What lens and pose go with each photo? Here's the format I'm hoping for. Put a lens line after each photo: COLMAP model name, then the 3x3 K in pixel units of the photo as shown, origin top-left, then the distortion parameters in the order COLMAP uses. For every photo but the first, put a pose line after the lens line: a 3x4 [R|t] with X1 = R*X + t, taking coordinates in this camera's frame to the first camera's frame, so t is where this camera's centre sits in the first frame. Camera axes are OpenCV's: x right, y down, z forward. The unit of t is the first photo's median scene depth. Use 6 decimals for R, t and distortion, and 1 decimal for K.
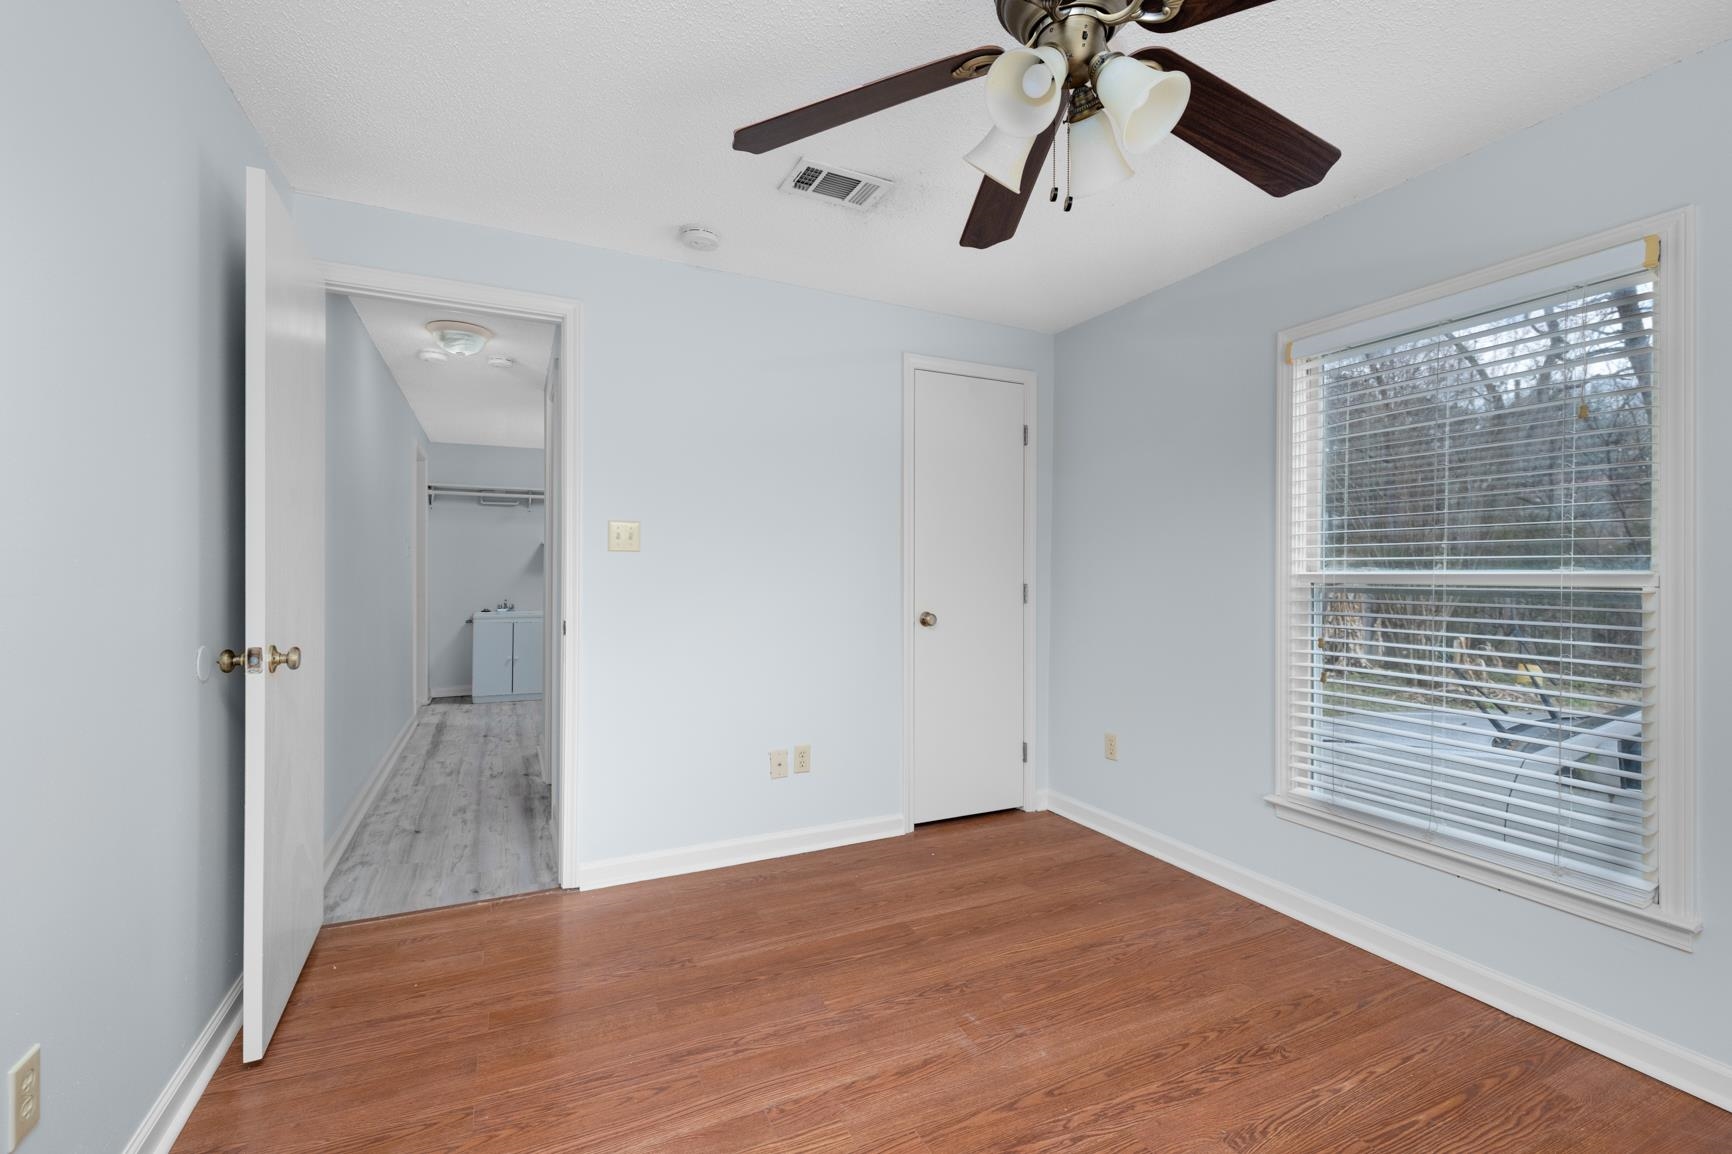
lens RADIAL K [[754.6, 0, 860.7], [0, 754.6, 576.2], [0, 0, 1]] dist [-0.003969, -0.000398]
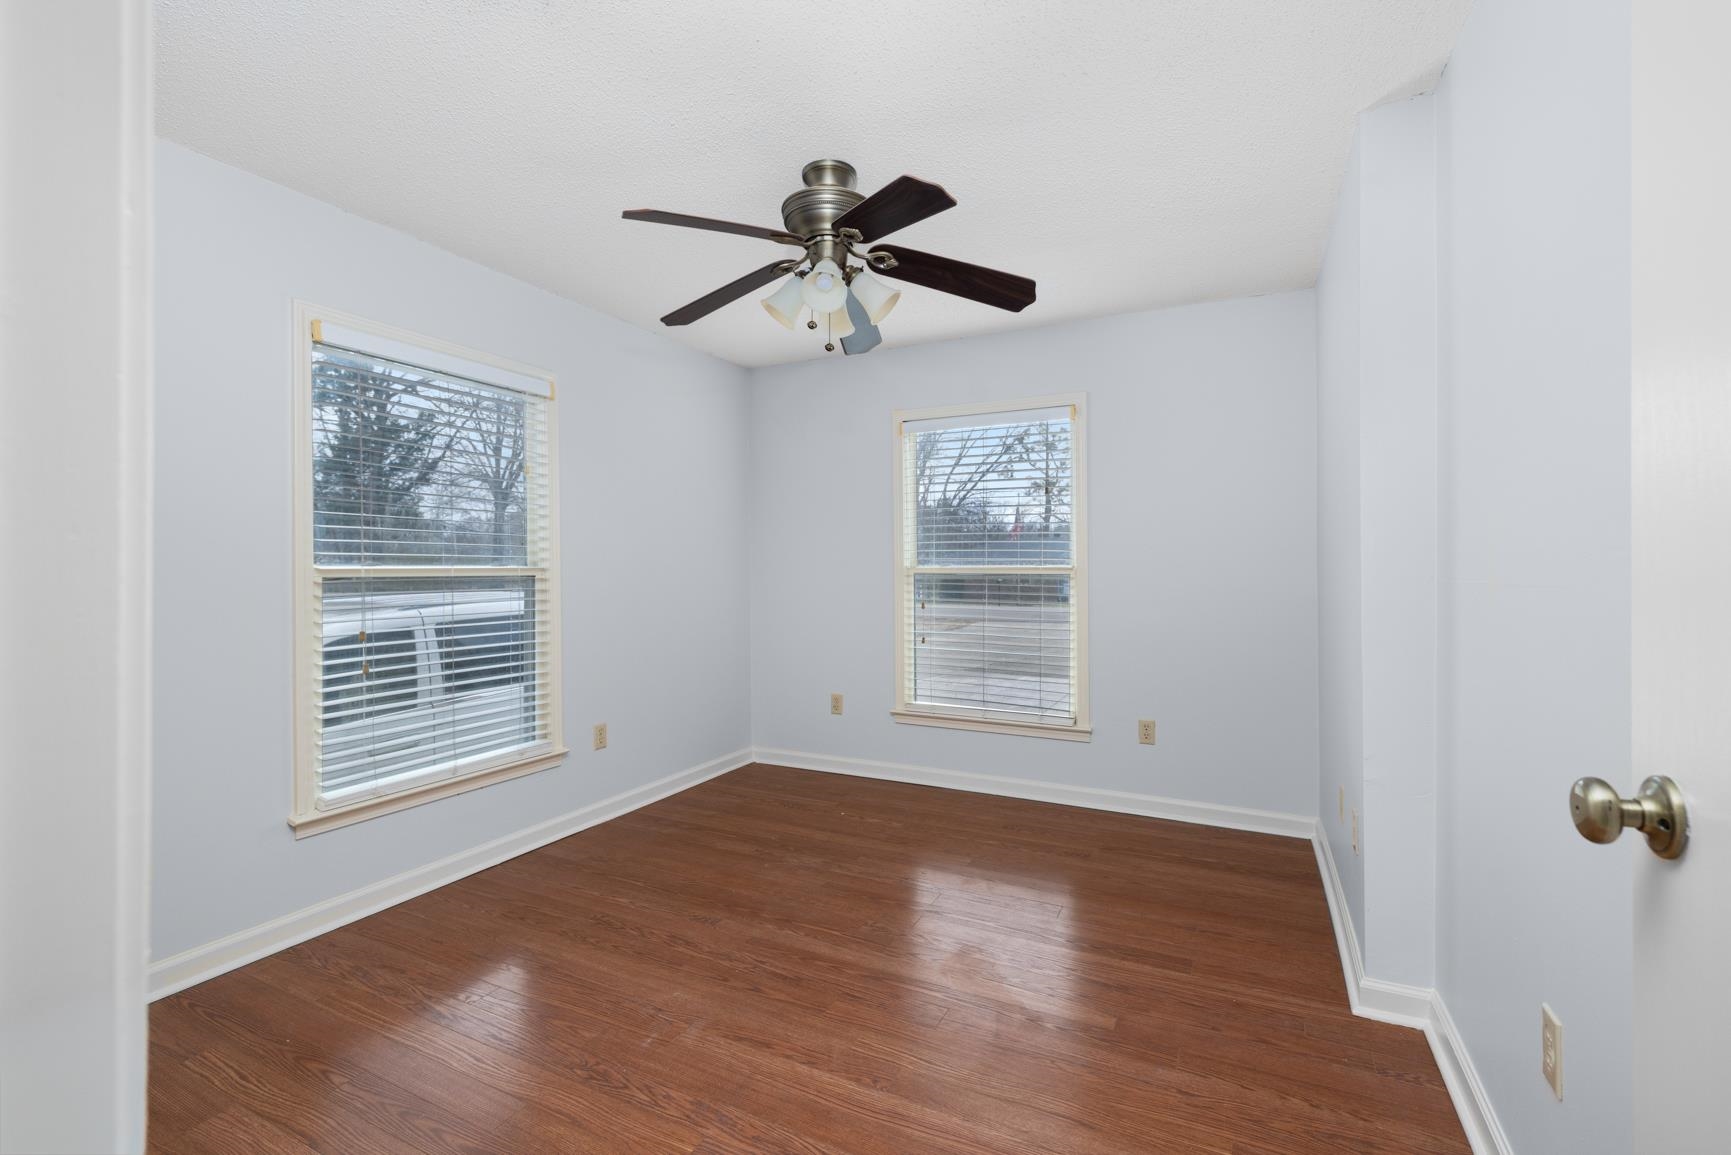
lens RADIAL K [[754.1, 0, 860.9], [0, 754.1, 567.2], [0, 0, 1]] dist [-0.003969, -0.000398]
pose [[-0.618927, -0.004588, 0.785435, -0.813237], [0.003262, 0.999959, 0.008412, -0.014101], [-0.785442, 0.007769, -0.618886, 1.478168]]
